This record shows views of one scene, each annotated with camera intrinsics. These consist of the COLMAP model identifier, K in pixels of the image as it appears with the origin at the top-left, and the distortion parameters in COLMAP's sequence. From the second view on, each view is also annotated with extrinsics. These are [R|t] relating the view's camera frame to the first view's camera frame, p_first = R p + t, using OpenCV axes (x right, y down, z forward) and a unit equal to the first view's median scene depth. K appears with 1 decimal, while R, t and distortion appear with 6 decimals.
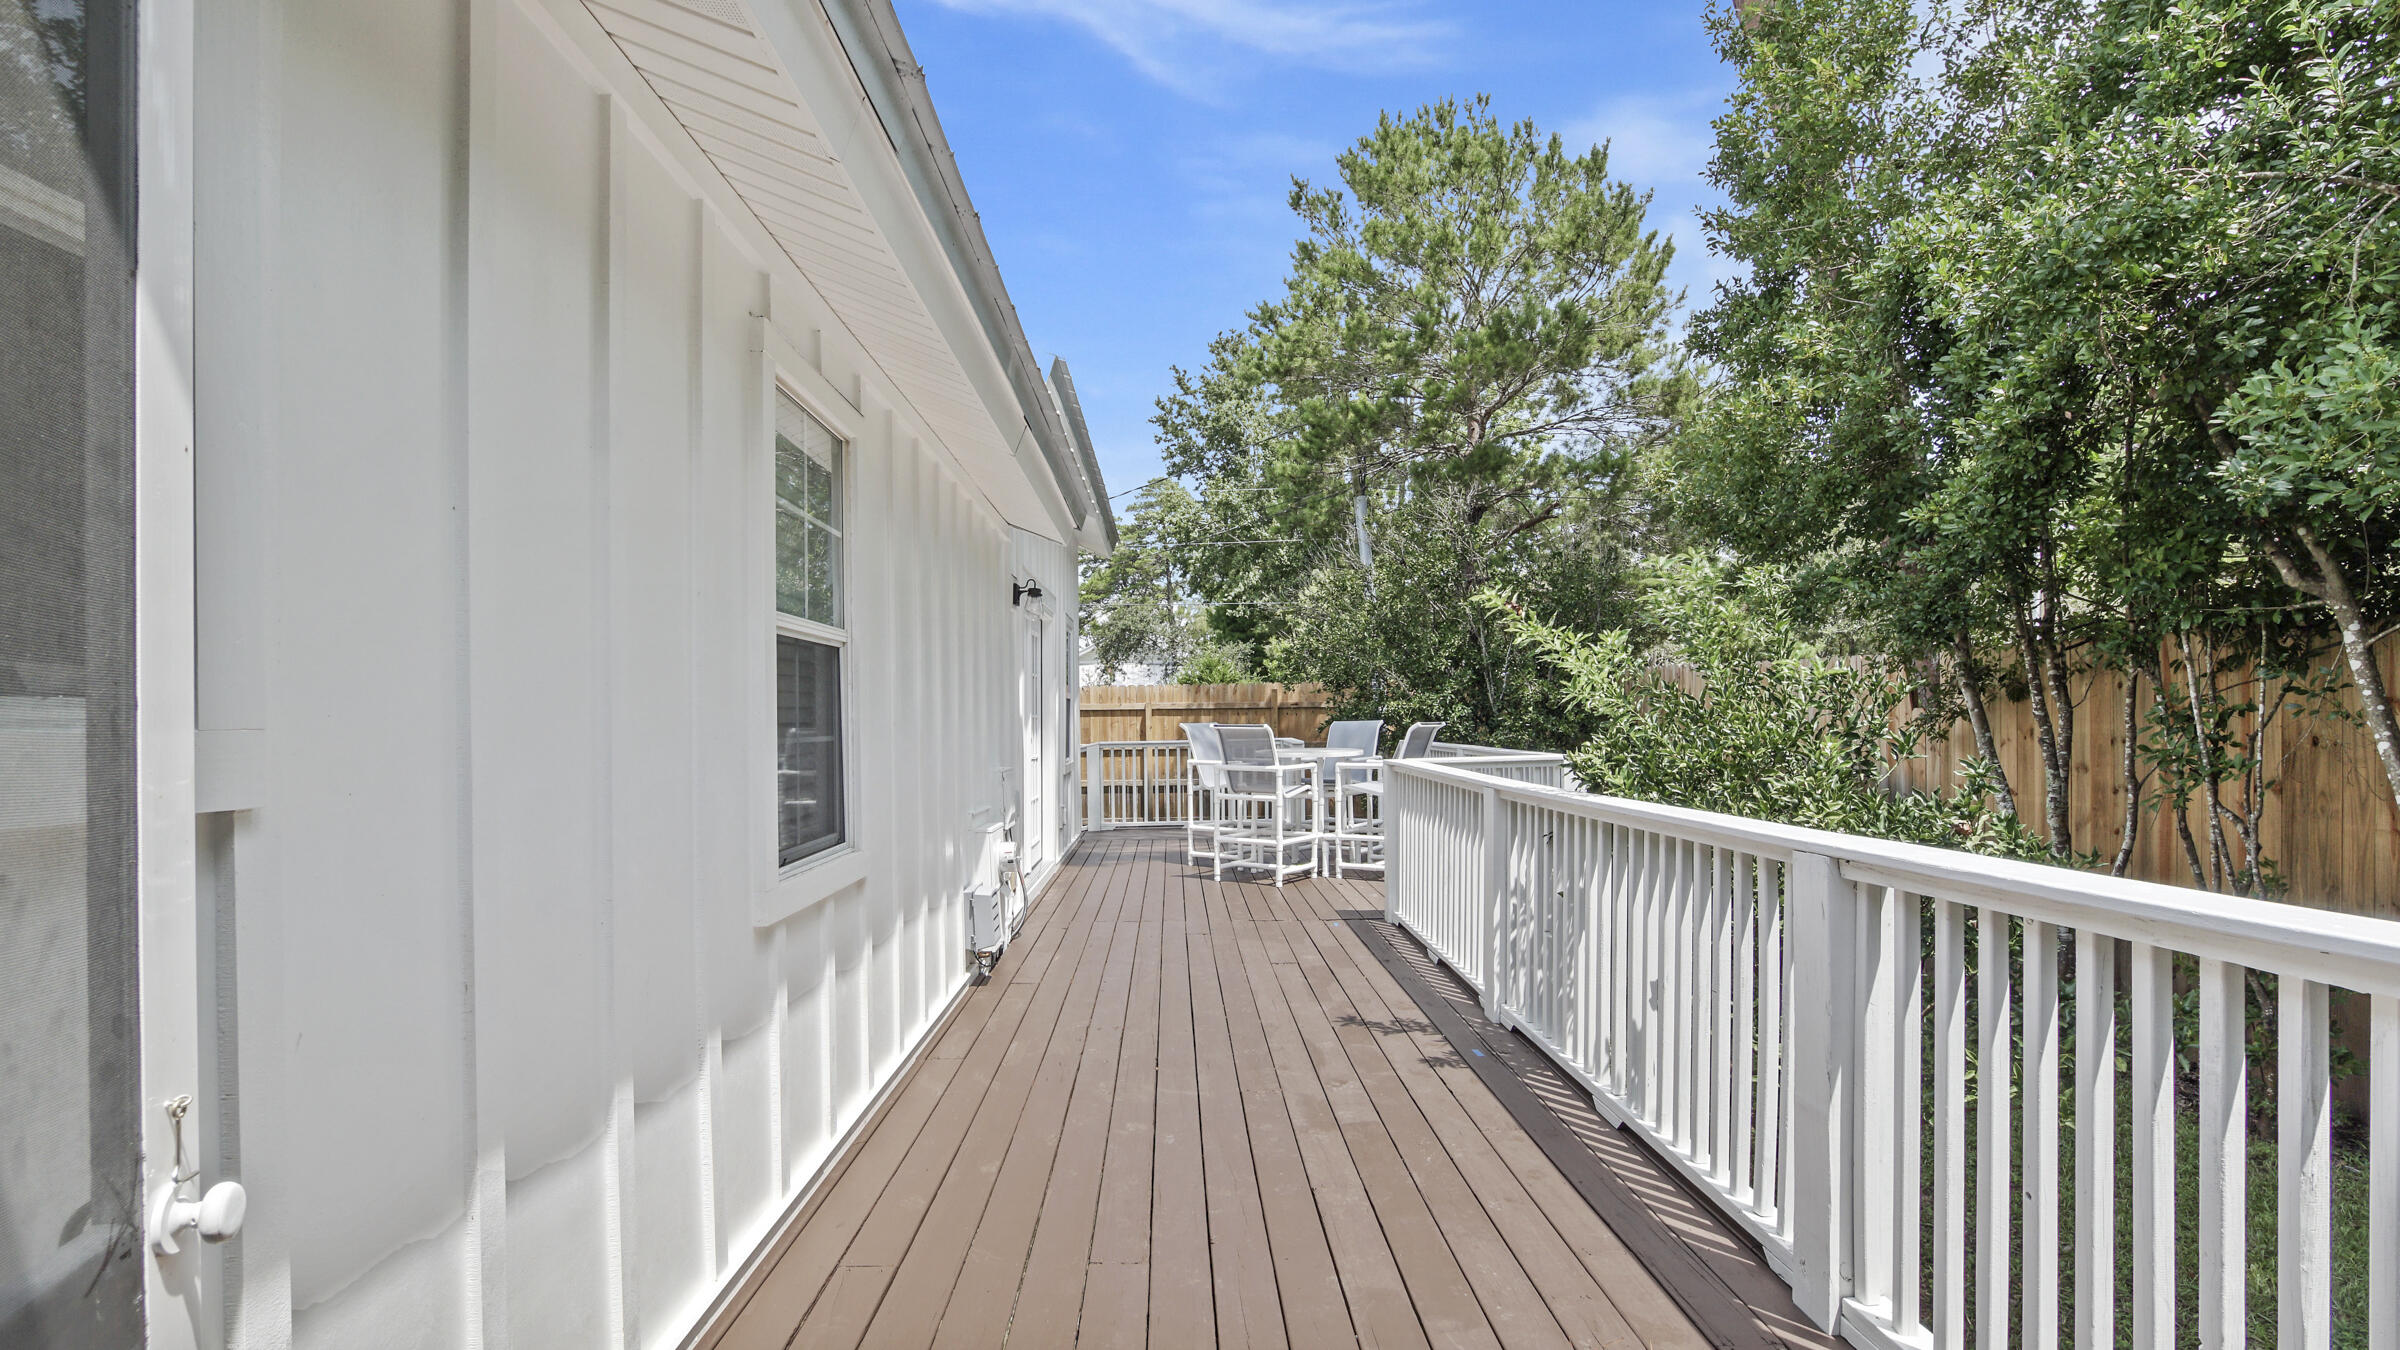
lens RADIAL K [[1154.5, 0, 1200.5], [0, 1154.5, 690.5], [0, 0, 1]] dist [-0.005025, -0.000290]
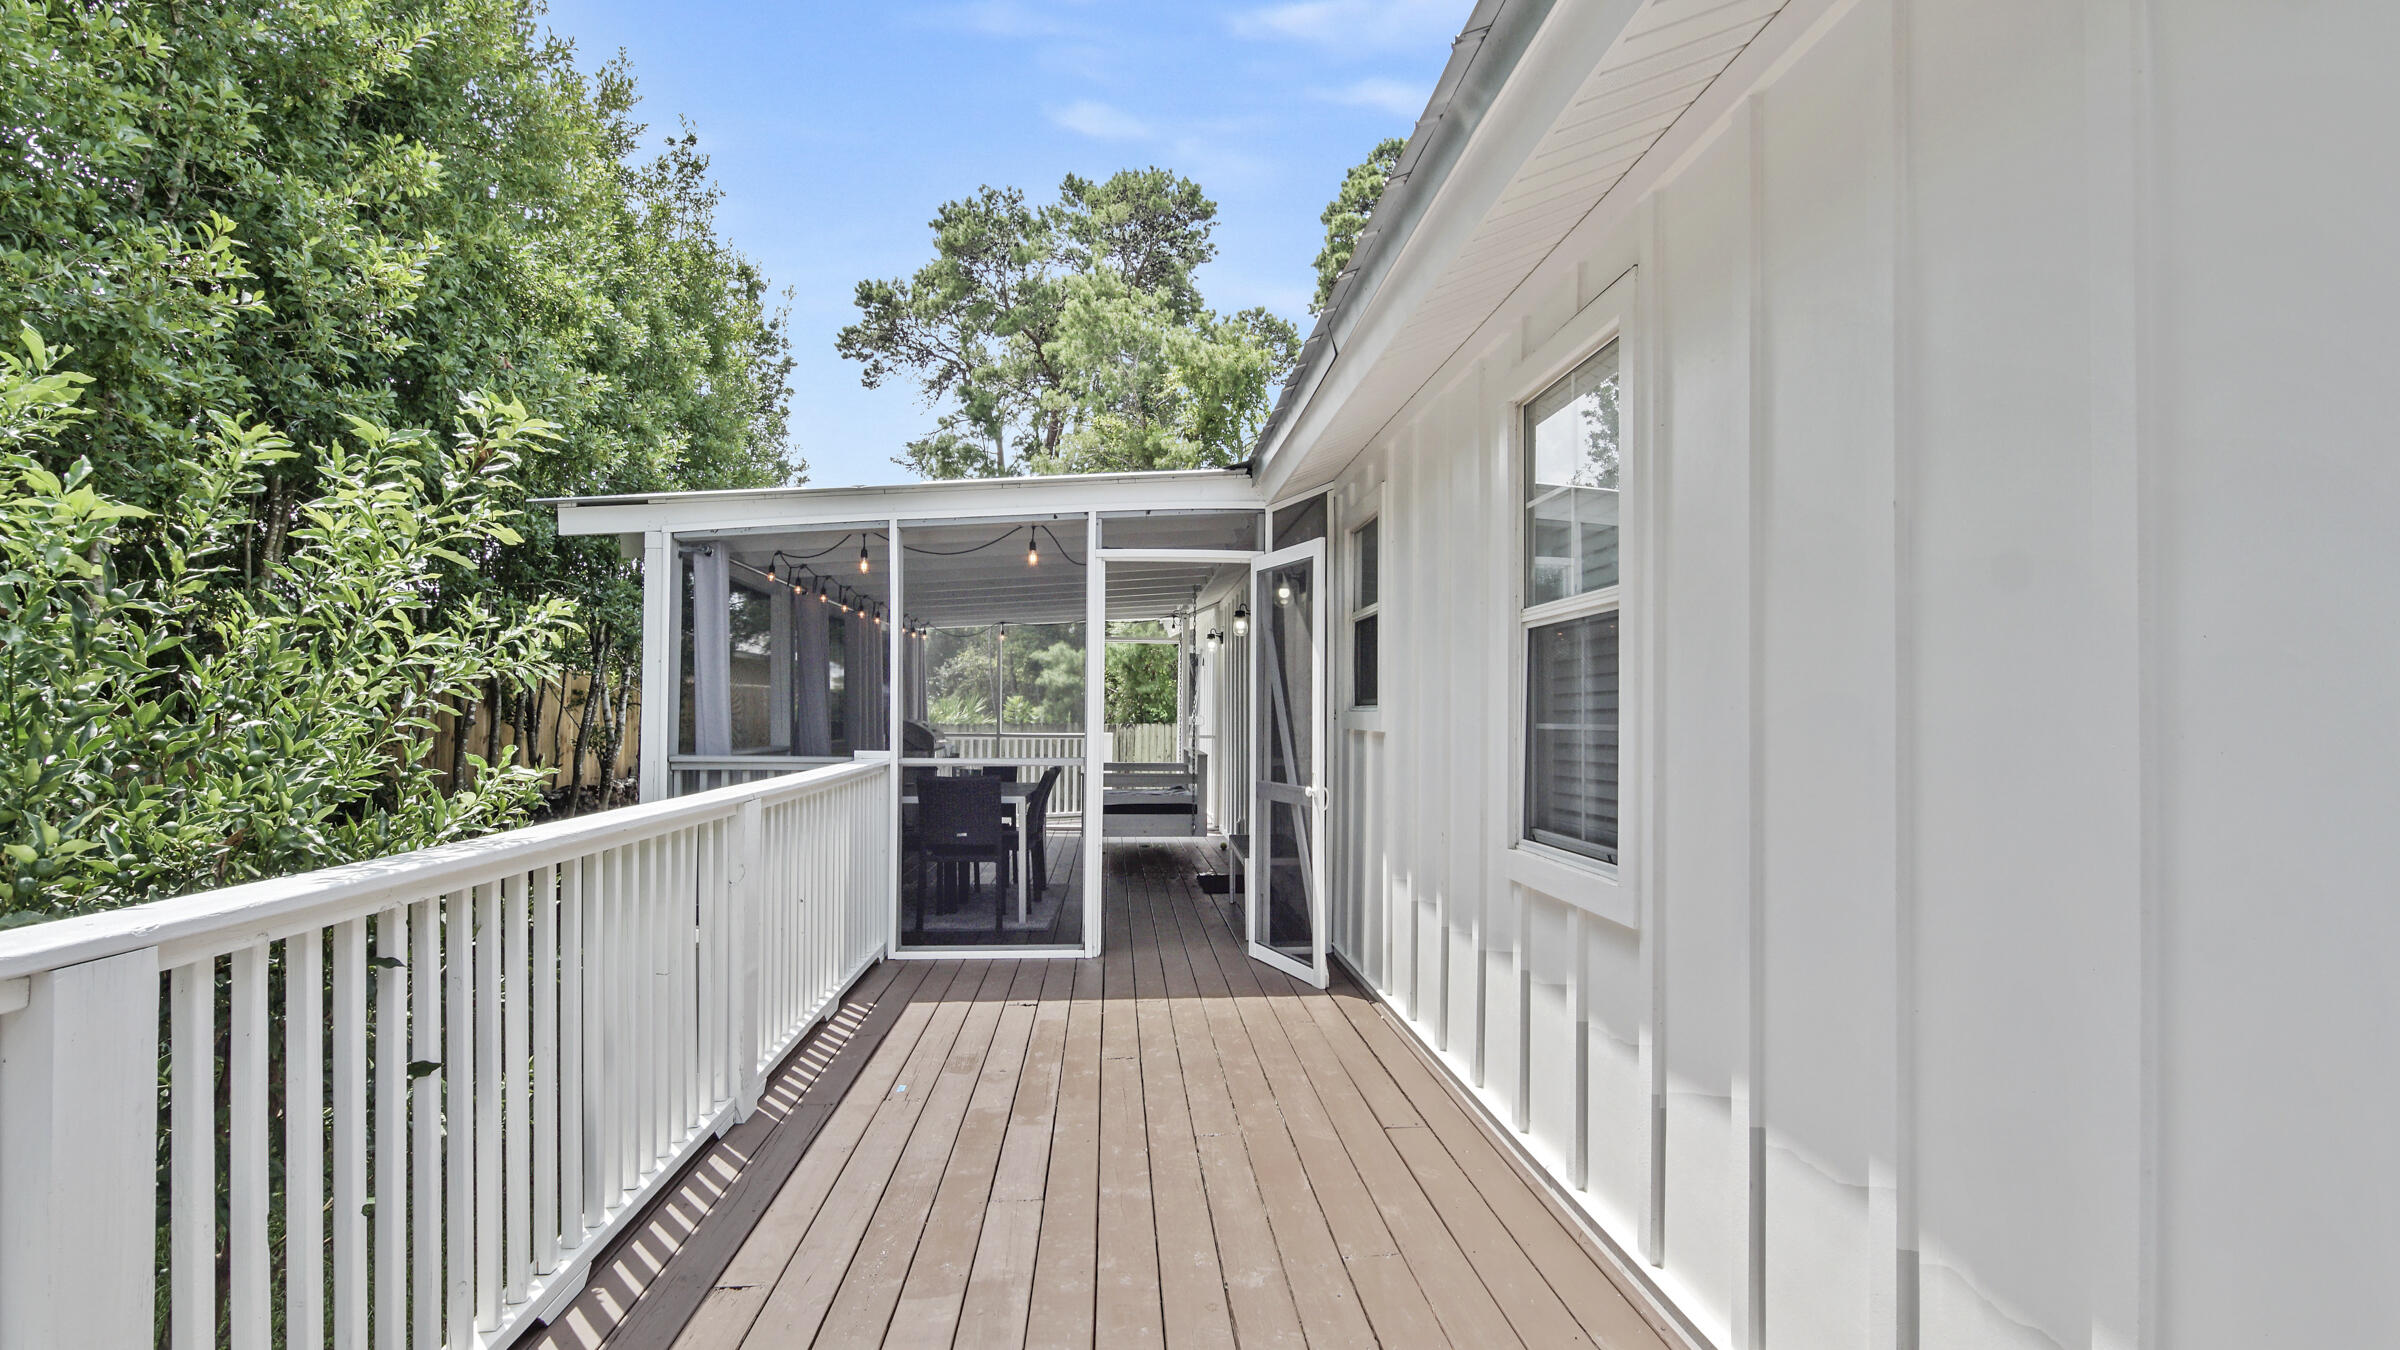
lens RADIAL K [[1154.5, 0, 1199.7], [0, 1154.5, 695.2], [0, 0, 1]] dist [-0.005025, -0.000290]
pose [[-0.998565, 0.005103, -0.053308, 0.002542], [0.007193, 0.999210, -0.039095, 0.008002], [0.053066, -0.039422, -0.997813, 0.346516]]
